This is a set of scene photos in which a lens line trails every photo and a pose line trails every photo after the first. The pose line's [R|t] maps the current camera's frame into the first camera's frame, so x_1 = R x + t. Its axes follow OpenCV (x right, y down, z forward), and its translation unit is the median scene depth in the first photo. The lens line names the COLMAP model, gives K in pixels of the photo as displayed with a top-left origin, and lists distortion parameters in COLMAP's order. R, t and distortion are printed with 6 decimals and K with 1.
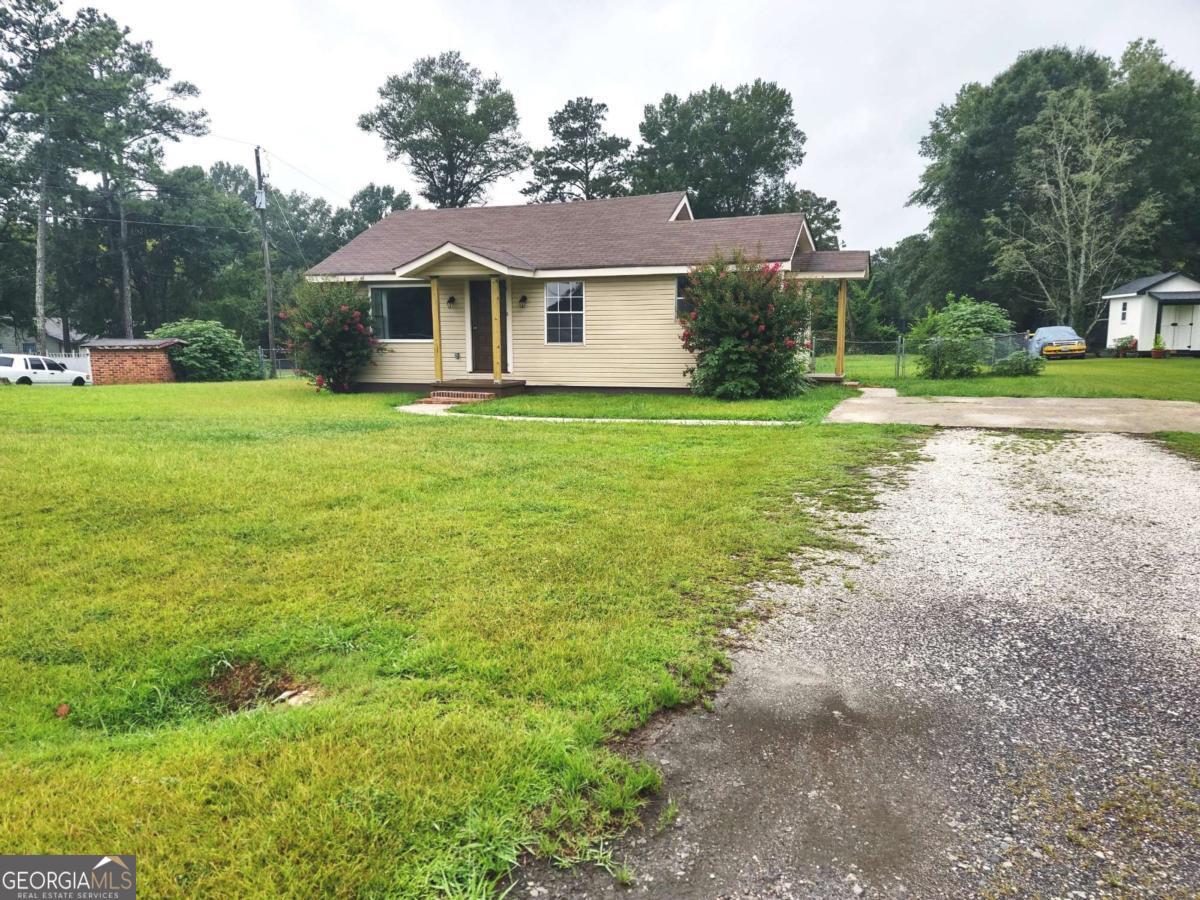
lens RADIAL K [[858.8, 0, 600.0], [0, 858.8, 450.0], [0, 0, 1]] dist [0.093869, -0.076126]
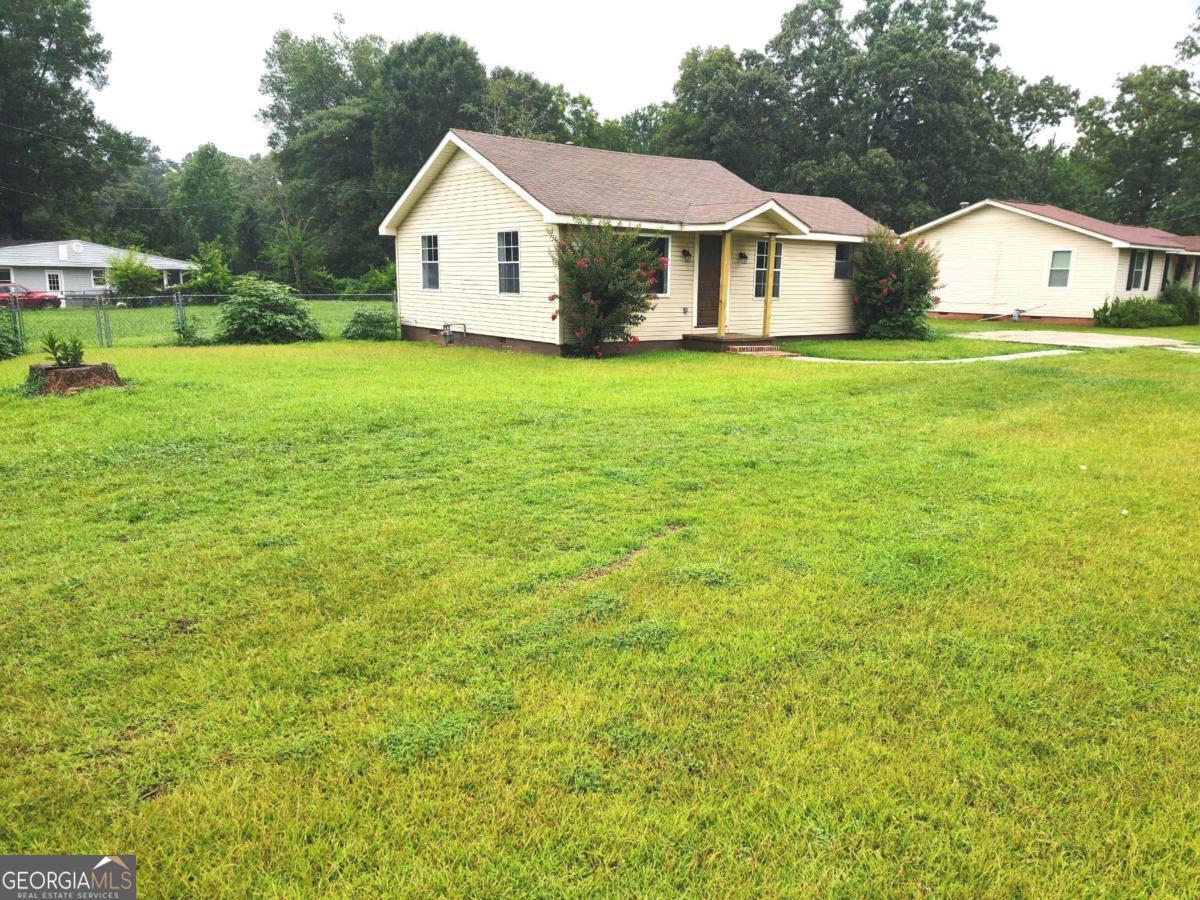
lens RADIAL K [[830.9, 0, 600.0], [0, 830.9, 450.0], [0, 0, 1]] dist [0.084414, -0.074858]
pose [[0.559366, -0.149881, 0.815258, -0.461250], [0.087312, 0.988699, 0.121860, -0.034359], [-0.824309, 0.003017, 0.566132, 0.243480]]
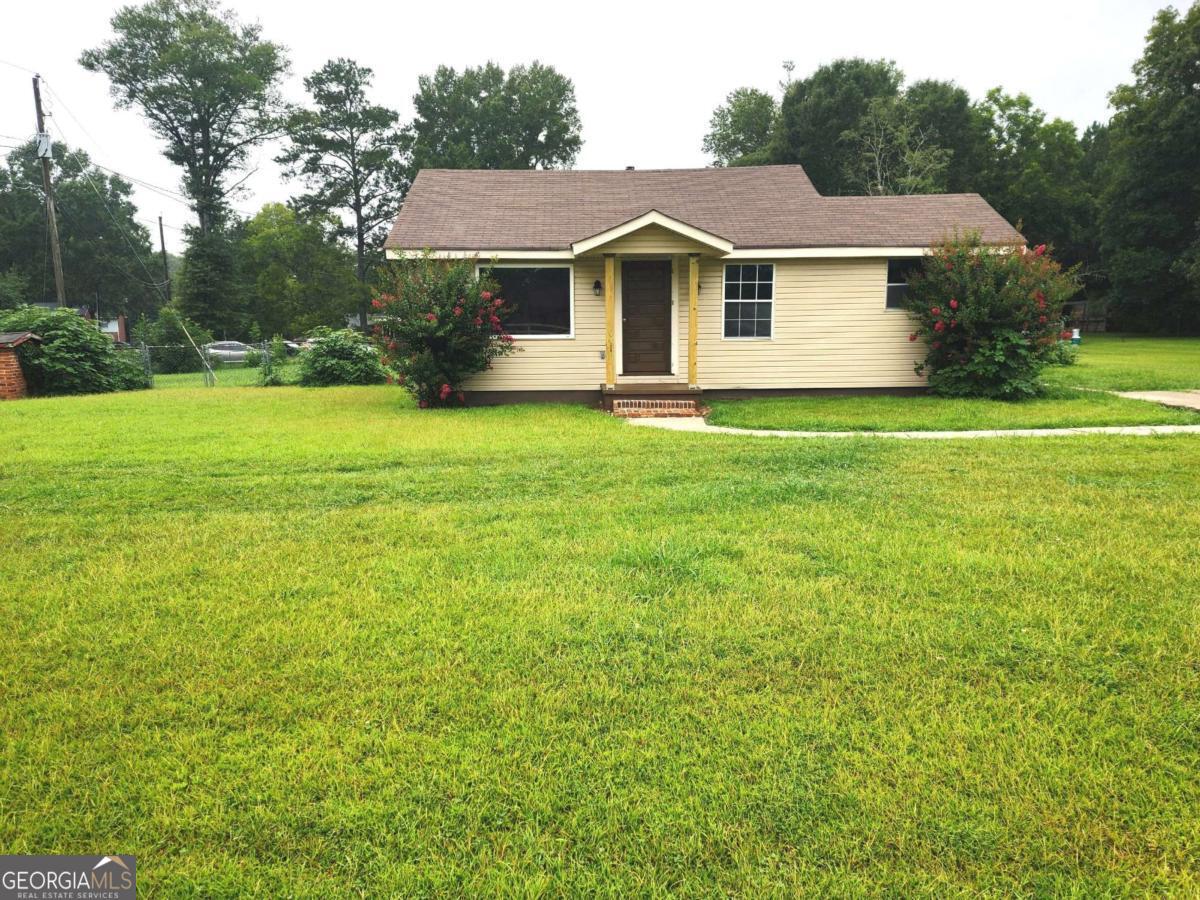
lens RADIAL K [[858.8, 0, 600.0], [0, 858.8, 450.0], [0, 0, 1]] dist [0.093869, -0.076126]
pose [[0.936367, -0.052342, 0.347098, -0.202461], [0.048038, 0.998625, 0.020997, -0.017166], [-0.347719, -0.002987, 0.937594, 0.114240]]
